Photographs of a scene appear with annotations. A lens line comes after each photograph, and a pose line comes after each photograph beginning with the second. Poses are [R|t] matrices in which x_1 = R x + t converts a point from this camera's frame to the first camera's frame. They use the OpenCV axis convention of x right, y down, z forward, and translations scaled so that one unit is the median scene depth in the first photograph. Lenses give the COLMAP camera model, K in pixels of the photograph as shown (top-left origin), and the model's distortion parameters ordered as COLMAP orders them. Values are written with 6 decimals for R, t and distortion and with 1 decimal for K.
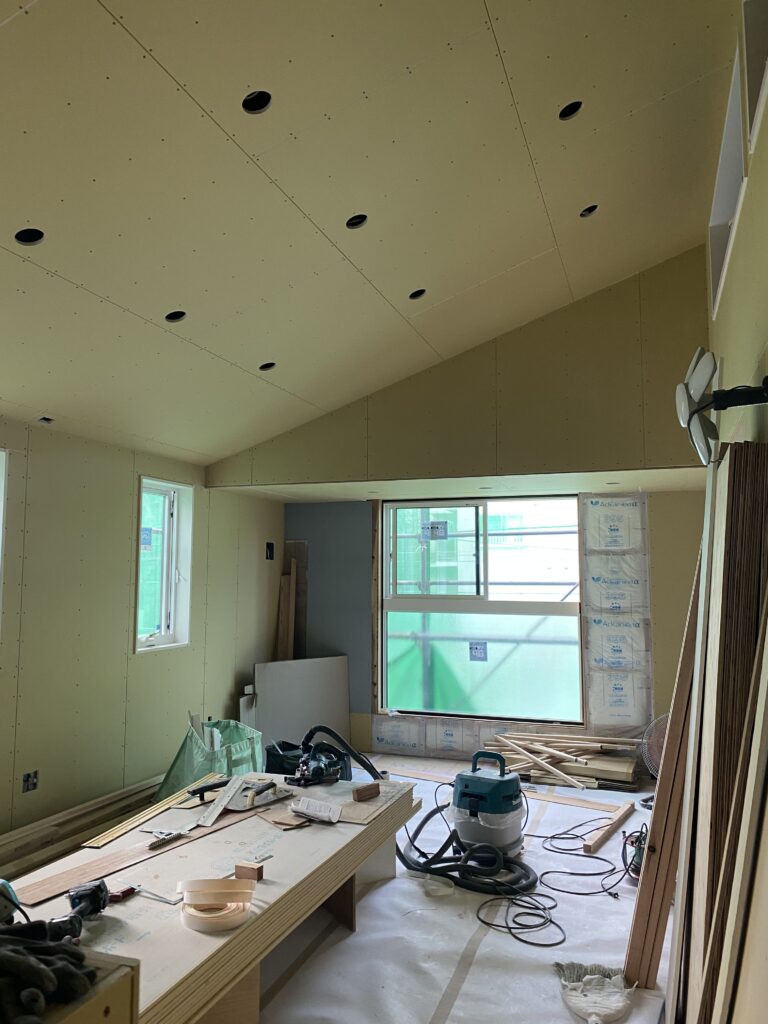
lens RADIAL K [[775.6, 0, 384.0], [0, 775.6, 512.0], [0, 0, 1]] dist [0.111683, -0.000553]
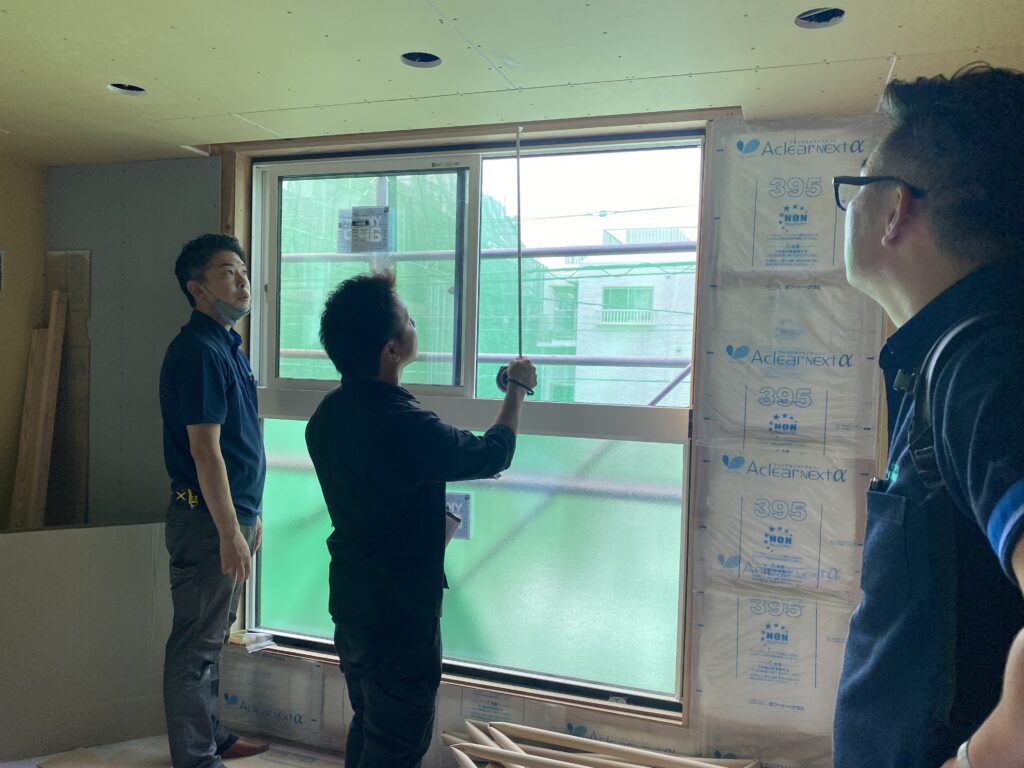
lens RADIAL K [[763.9, 0, 528.7], [0, 763.9, 383.0], [0, 0, 1]] dist [-0.004525, -0.002286]
pose [[0.998688, 0.033097, 0.039081, 0.154793], [-0.036738, 0.994658, 0.096462, 0.068511], [-0.035679, -0.097772, 0.994569, 0.629615]]
